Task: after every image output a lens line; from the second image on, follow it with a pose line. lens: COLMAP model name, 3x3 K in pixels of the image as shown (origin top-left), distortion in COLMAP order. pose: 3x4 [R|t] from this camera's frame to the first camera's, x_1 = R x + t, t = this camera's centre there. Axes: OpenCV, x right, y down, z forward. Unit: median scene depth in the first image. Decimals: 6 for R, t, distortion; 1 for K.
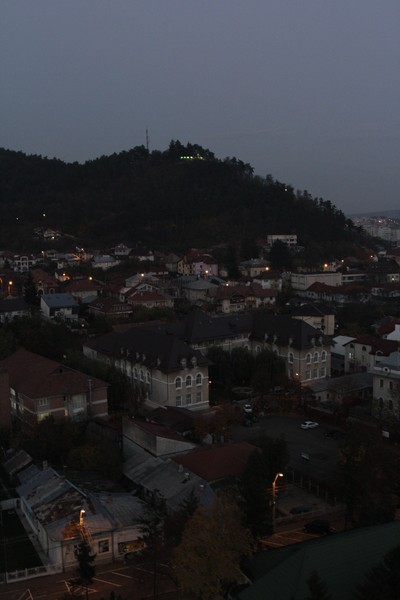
lens RADIAL K [[655.5, 0, 200.0], [0, 655.5, 300.0], [0, 0, 1]] dist [-0.126597, 0.044251]
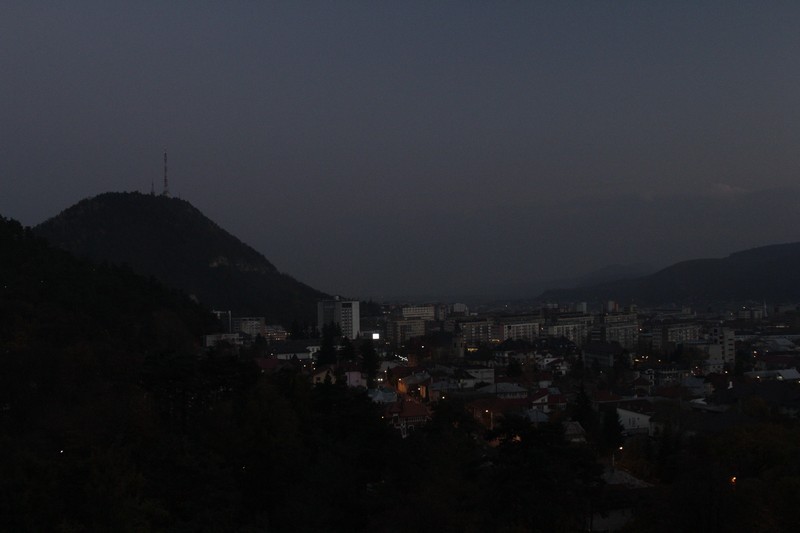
lens RADIAL K [[874.0, 0, 400.0], [0, 874.0, 266.5], [0, 0, 1]] dist [-0.126597, 0.044251]
pose [[0.219232, 0.034703, 0.975055, -1.151869], [0.124871, 0.990151, -0.063317, -0.124704], [-0.967649, 0.135638, 0.212739, 0.831076]]
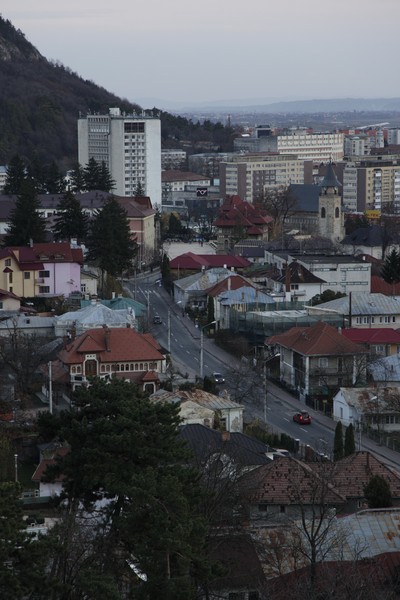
lens RADIAL K [[1673.1, 0, 198.1], [0, 1673.1, 336.9], [0, 0, 1]] dist [0.582266, 0.404859]
pose [[0.289799, -0.119642, 0.949580, -1.032348], [0.107357, 0.989958, 0.091966, -0.110063], [-0.951047, 0.075292, 0.299733, 0.752461]]
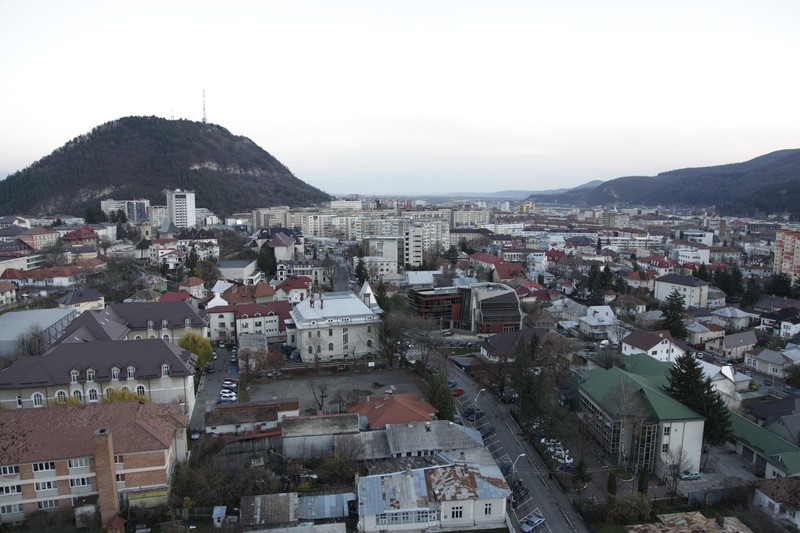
lens RADIAL K [[541.7, 0, 400.0], [0, 541.7, 266.5], [0, 0, 1]] dist [-0.121331, 0.072293]
pose [[0.341351, -0.112783, 0.933145, -0.313646], [0.098620, 0.991593, 0.083771, -0.037179], [-0.934748, 0.063431, 0.349604, 0.227101]]
